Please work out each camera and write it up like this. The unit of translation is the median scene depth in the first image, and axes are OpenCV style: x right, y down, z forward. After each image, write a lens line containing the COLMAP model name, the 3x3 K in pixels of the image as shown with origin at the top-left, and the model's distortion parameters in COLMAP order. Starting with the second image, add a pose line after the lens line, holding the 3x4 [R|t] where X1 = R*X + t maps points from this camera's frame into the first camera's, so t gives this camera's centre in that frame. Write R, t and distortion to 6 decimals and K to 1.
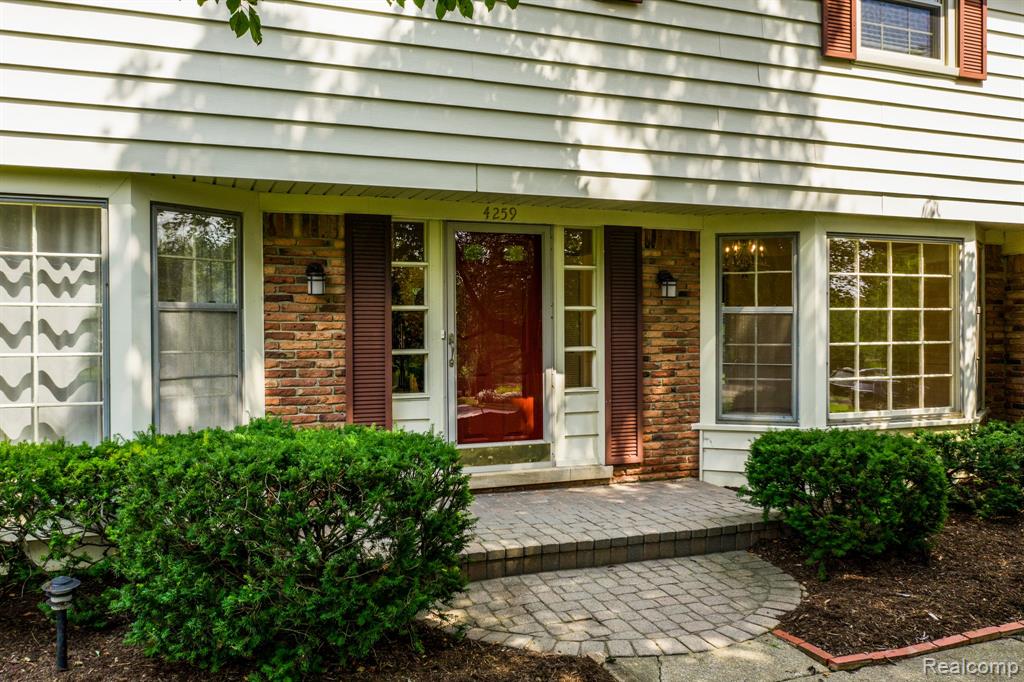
lens RADIAL K [[809.0, 0, 512.4], [0, 809.0, 341.6], [0, 0, 1]] dist [-0.007162, -0.007970]
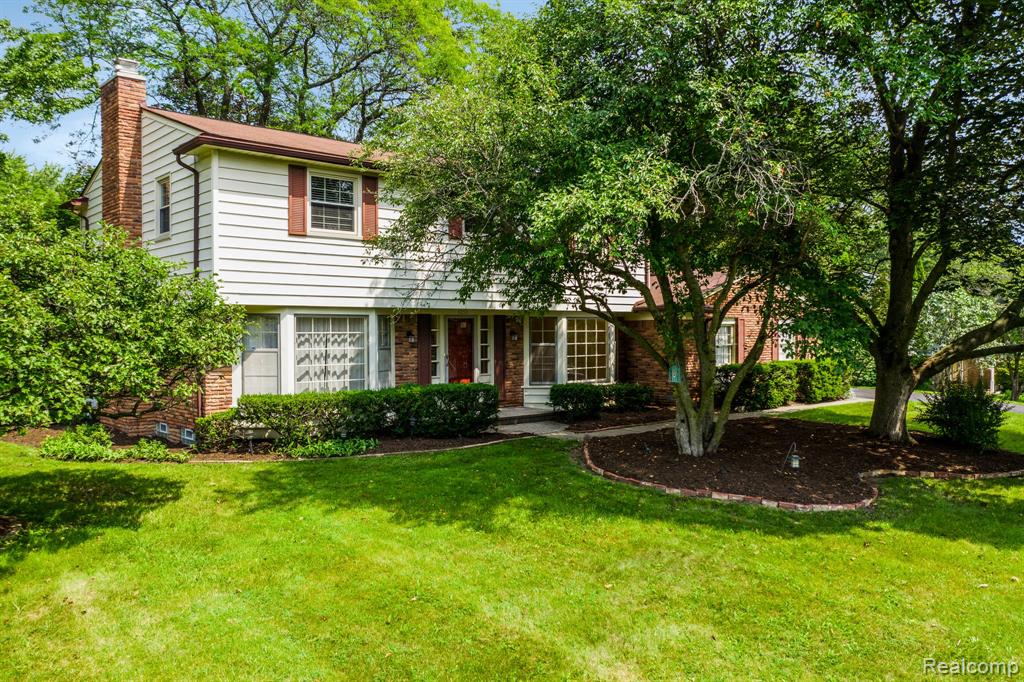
lens RADIAL K [[809.0, 0, 512.1], [0, 809.0, 345.0], [0, 0, 1]] dist [-0.007162, -0.007970]
pose [[0.932253, -0.006361, 0.361752, -0.856351], [0.005570, 0.999979, 0.003230, -0.050066], [-0.361765, -0.000996, 0.932269, -1.656014]]
